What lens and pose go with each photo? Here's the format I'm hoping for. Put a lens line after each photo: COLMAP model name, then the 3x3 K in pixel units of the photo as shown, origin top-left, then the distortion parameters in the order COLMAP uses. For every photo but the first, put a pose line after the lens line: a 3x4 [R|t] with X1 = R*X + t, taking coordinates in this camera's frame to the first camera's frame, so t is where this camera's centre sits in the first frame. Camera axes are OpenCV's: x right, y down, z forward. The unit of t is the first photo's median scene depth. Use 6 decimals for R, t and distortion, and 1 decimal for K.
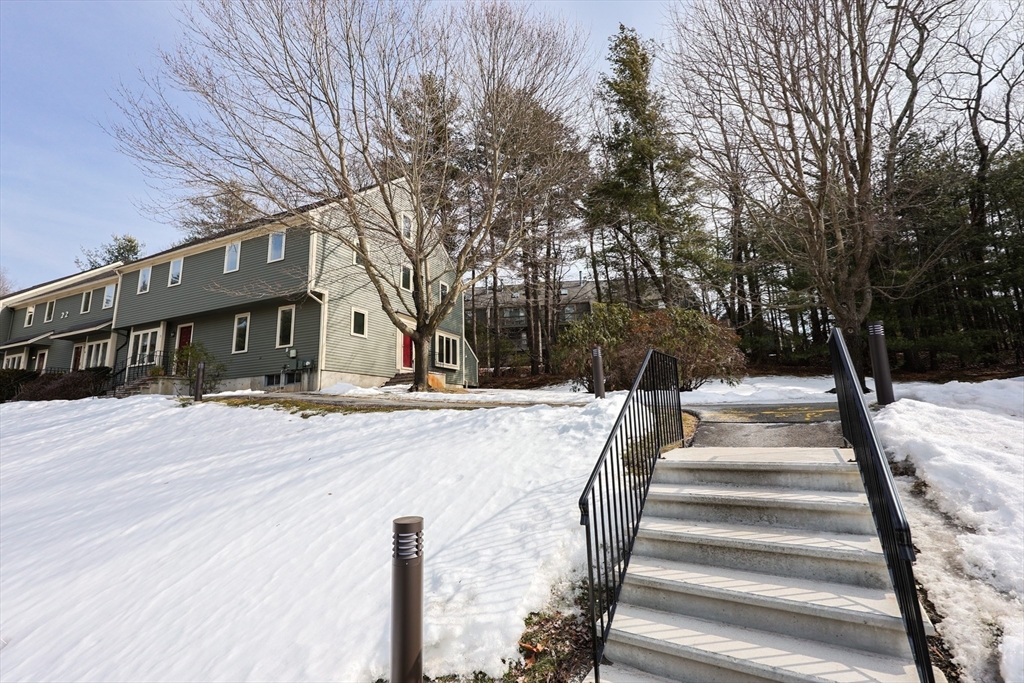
lens RADIAL K [[435.7, 0, 514.0], [0, 435.7, 337.0], [0, 0, 1]] dist [-0.005848, 0.000804]
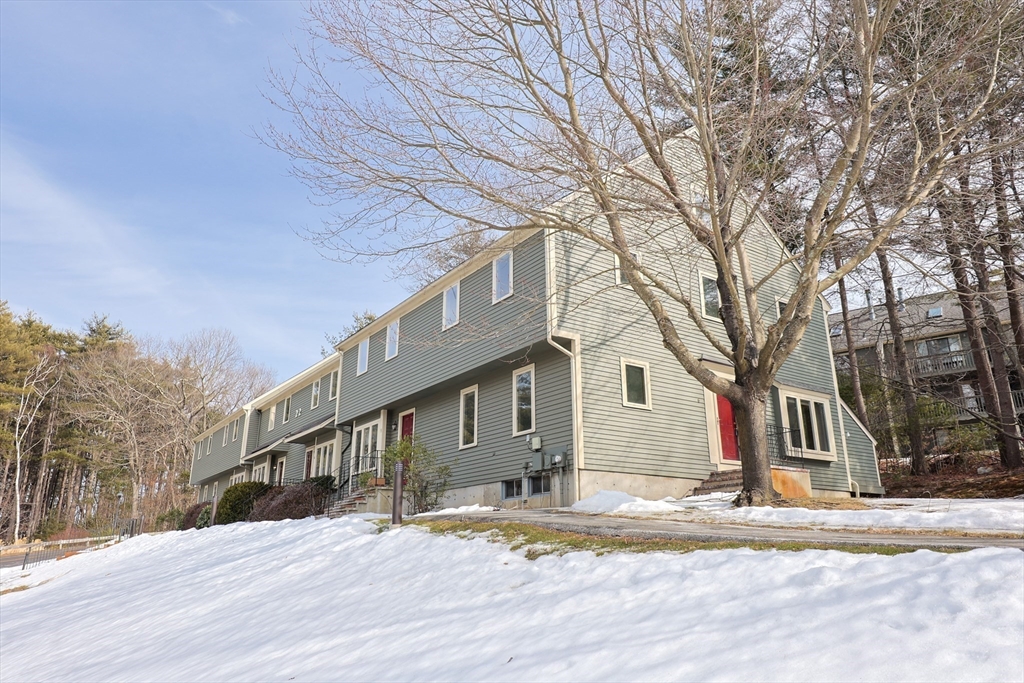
lens RADIAL K [[684.8, 0, 515.4], [0, 684.8, 336.8], [0, 0, 1]] dist [-0.005058, 0.001329]
pose [[0.849305, -0.132893, -0.510902, -0.025330], [0.071646, 0.987858, -0.137854, 0.021223], [0.523018, 0.080476, 0.848514, 0.167845]]
